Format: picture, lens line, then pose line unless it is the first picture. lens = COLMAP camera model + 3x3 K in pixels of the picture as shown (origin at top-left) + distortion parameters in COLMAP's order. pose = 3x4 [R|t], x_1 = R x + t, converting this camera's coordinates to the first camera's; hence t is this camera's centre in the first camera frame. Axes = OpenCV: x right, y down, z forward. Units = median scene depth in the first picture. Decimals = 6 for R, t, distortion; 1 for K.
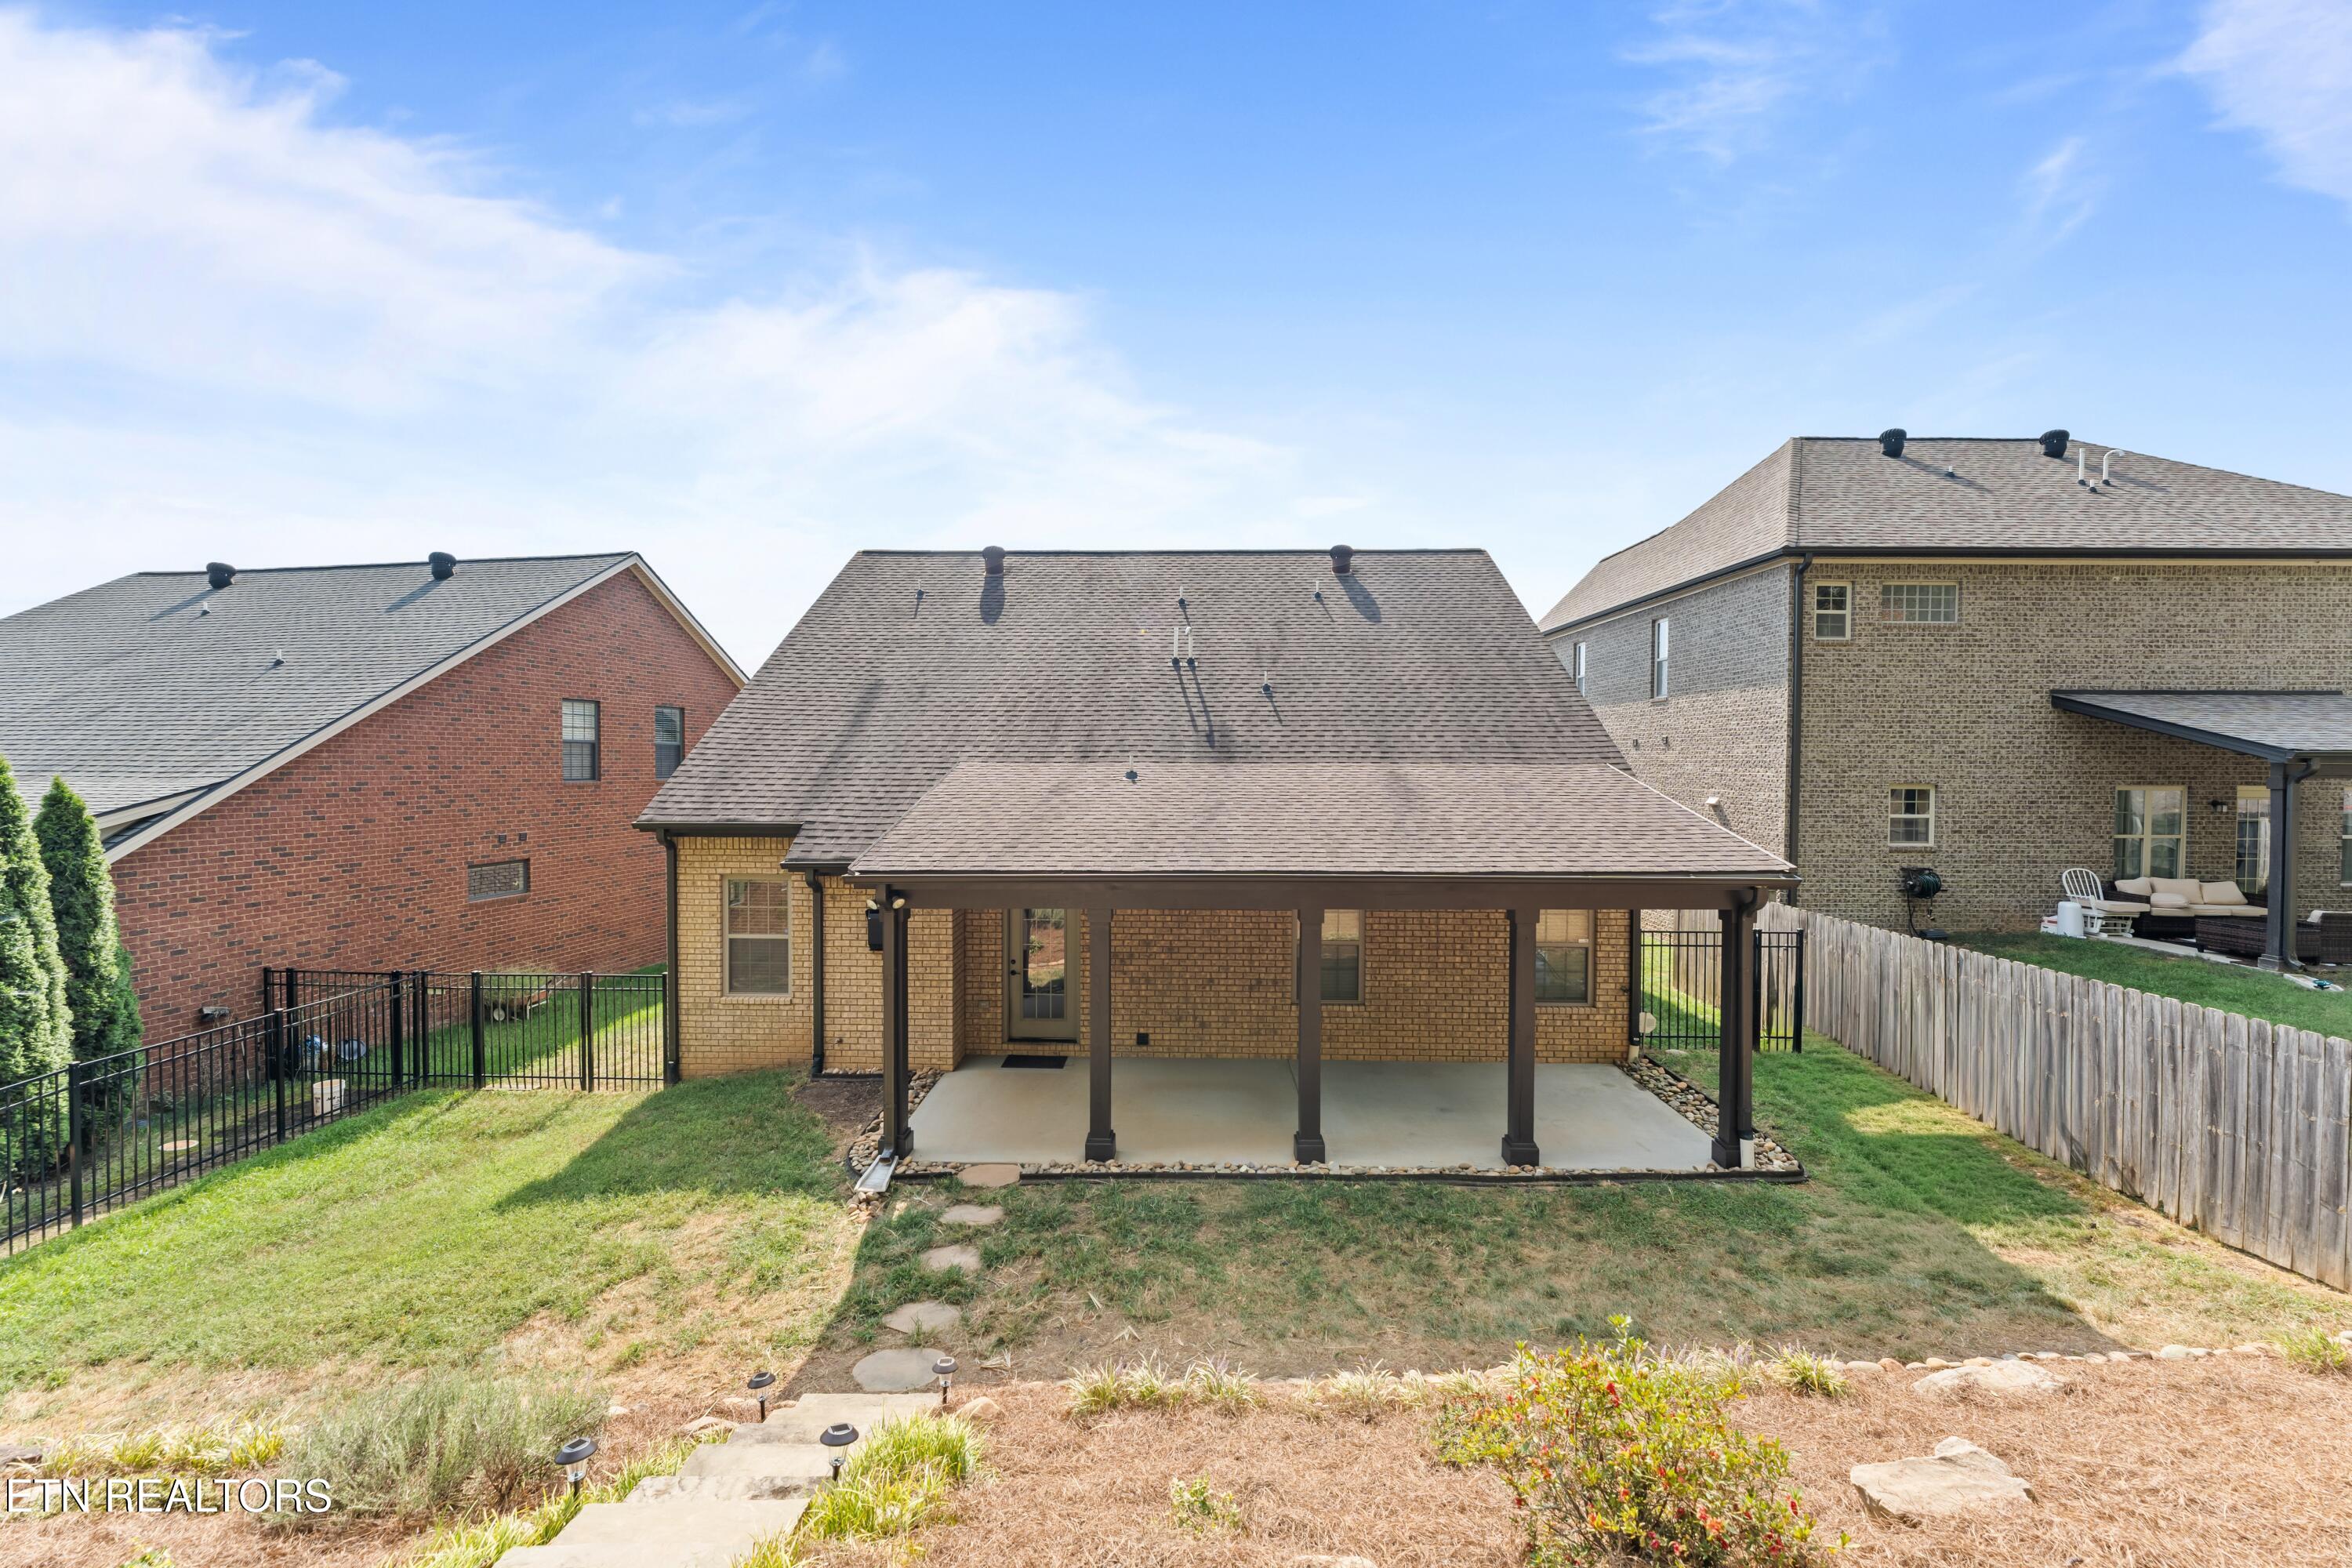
lens RADIAL K [[937.5, 0, 1186.1], [0, 937.5, 774.6], [0, 0, 1]] dist [-0.000325, -0.000861]
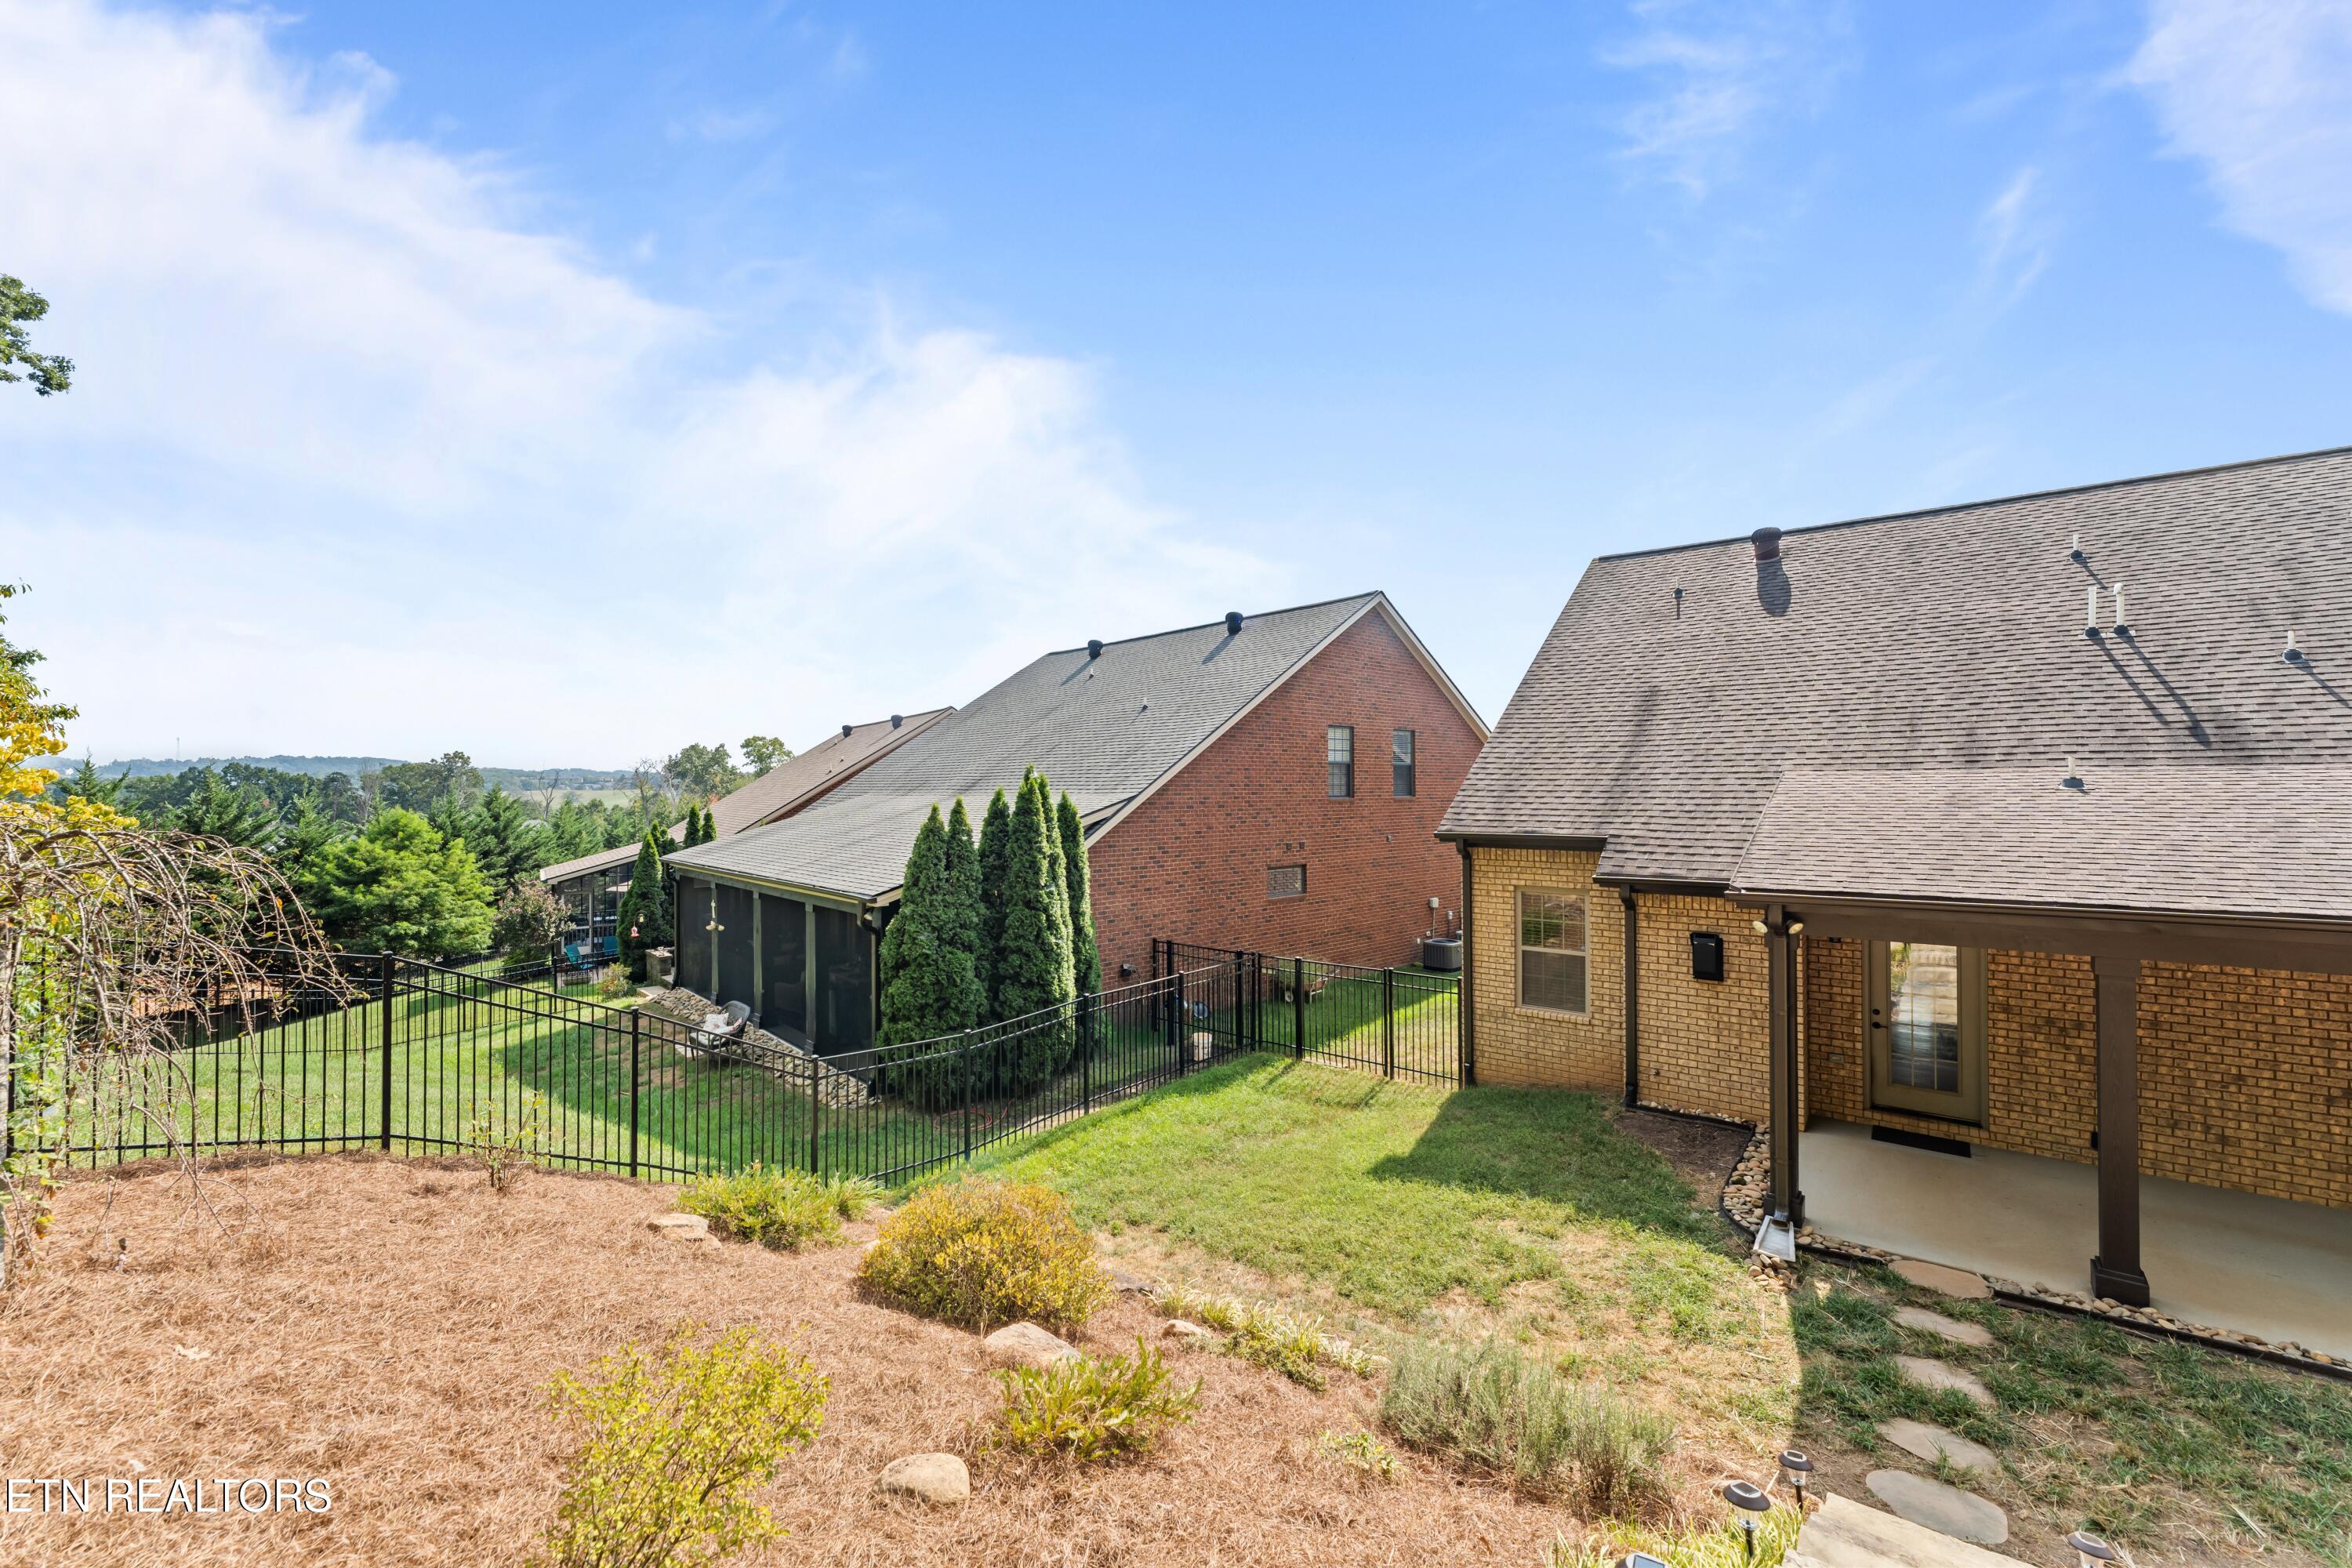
lens RADIAL K [[937.5, 0, 1186.1], [0, 937.5, 774.6], [0, 0, 1]] dist [-0.000325, -0.000861]
pose [[0.798819, -0.015884, -0.601361, -0.174965], [0.000104, 0.999655, -0.026266, 0.013427], [0.601571, 0.020919, 0.798545, -0.025413]]
